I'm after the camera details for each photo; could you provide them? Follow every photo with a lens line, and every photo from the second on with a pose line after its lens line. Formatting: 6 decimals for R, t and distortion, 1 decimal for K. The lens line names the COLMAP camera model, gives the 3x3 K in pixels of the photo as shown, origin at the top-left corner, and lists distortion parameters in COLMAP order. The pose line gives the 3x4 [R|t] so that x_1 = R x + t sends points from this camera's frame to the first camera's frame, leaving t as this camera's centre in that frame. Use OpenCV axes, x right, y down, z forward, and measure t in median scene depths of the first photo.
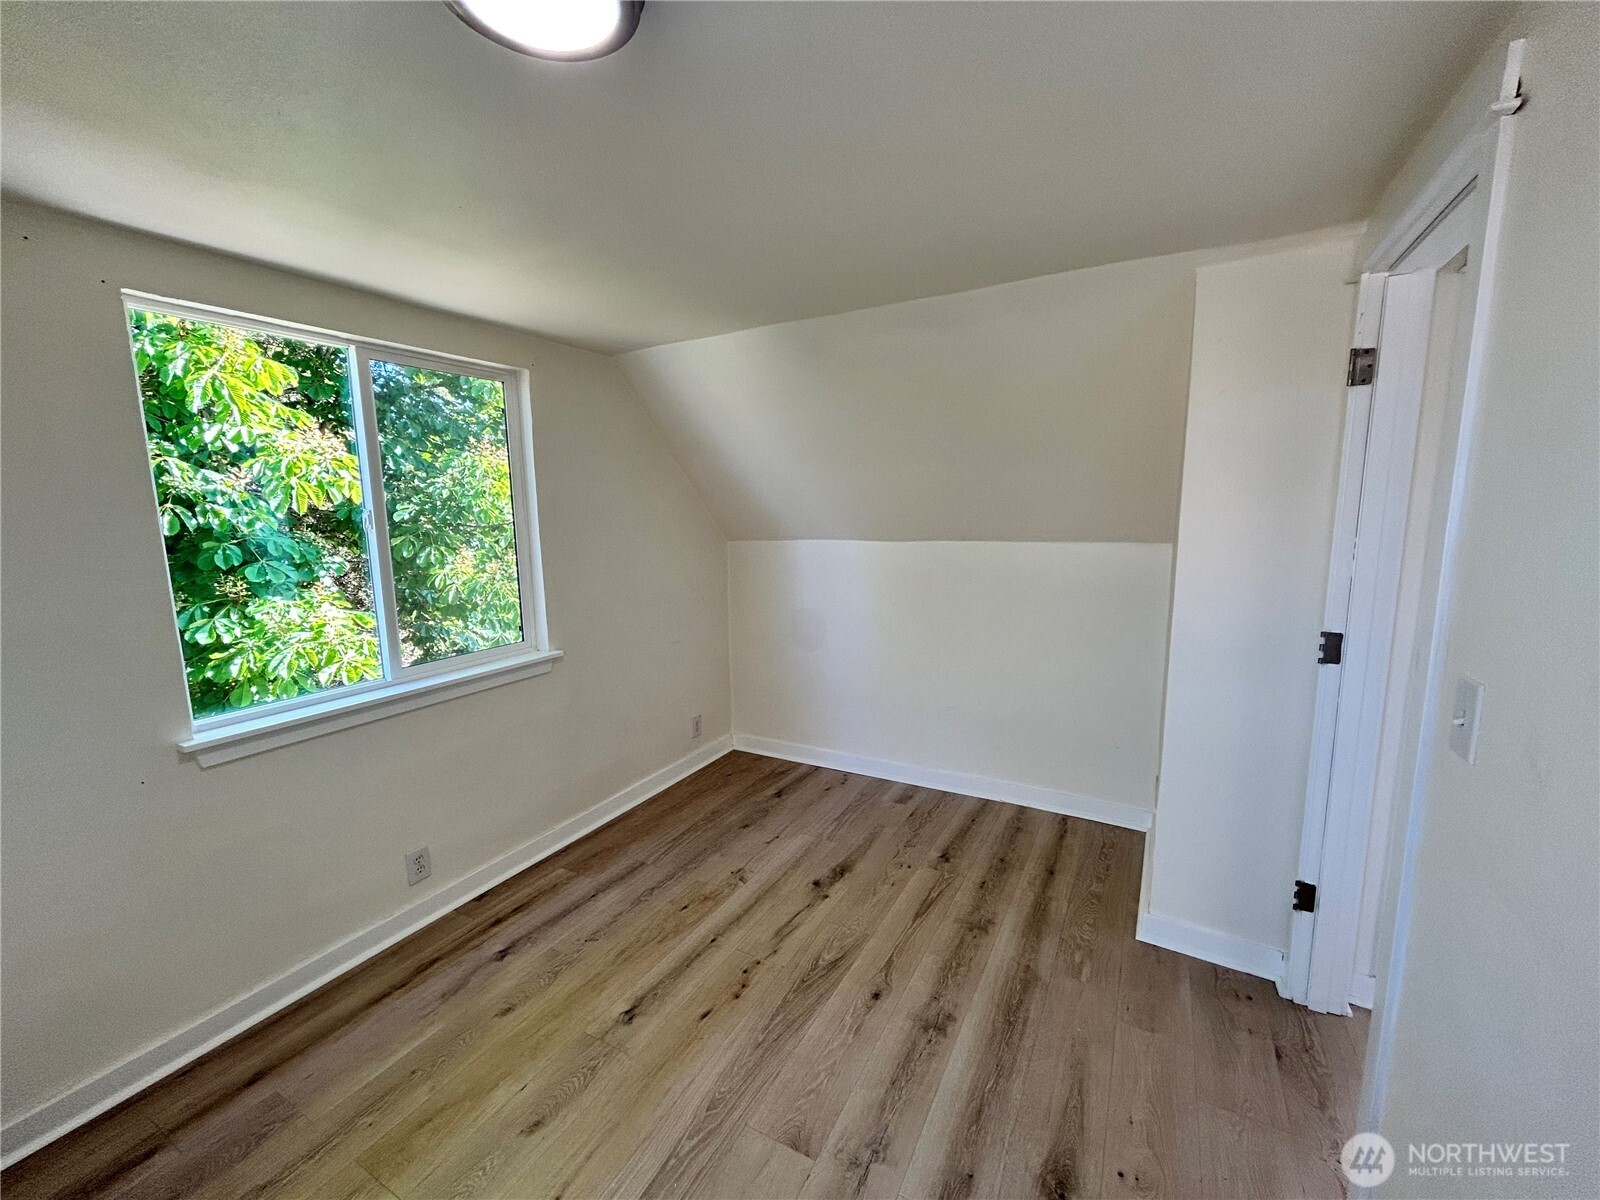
lens RADIAL K [[642.4, 0, 802.6], [0, 642.4, 598.4], [0, 0, 1]] dist [0.000432, 0.000345]
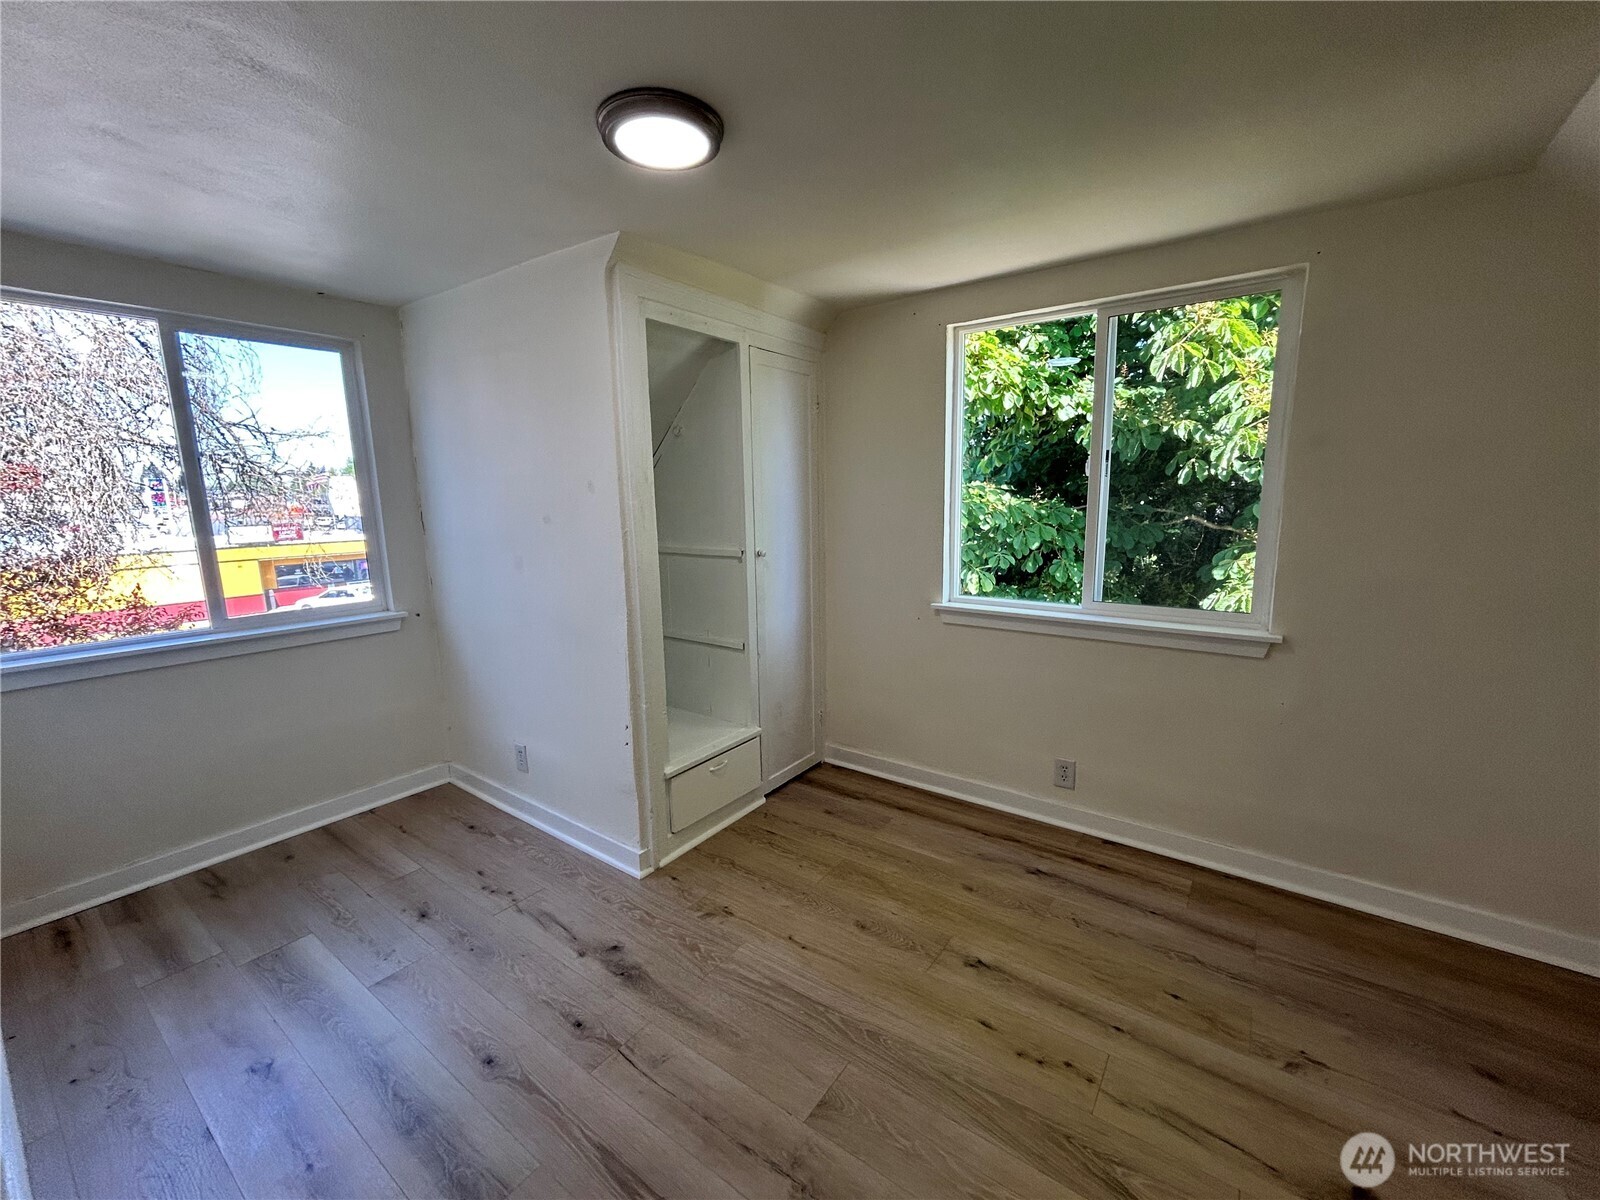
lens RADIAL K [[642.4, 0, 802.6], [0, 642.4, 598.4], [0, 0, 1]] dist [0.000432, 0.000345]
pose [[-0.110195, 0.180189, -0.977440, 0.591331], [-0.125339, 0.973059, 0.193512, -0.054933], [0.985975, 0.143835, -0.084642, 0.695861]]
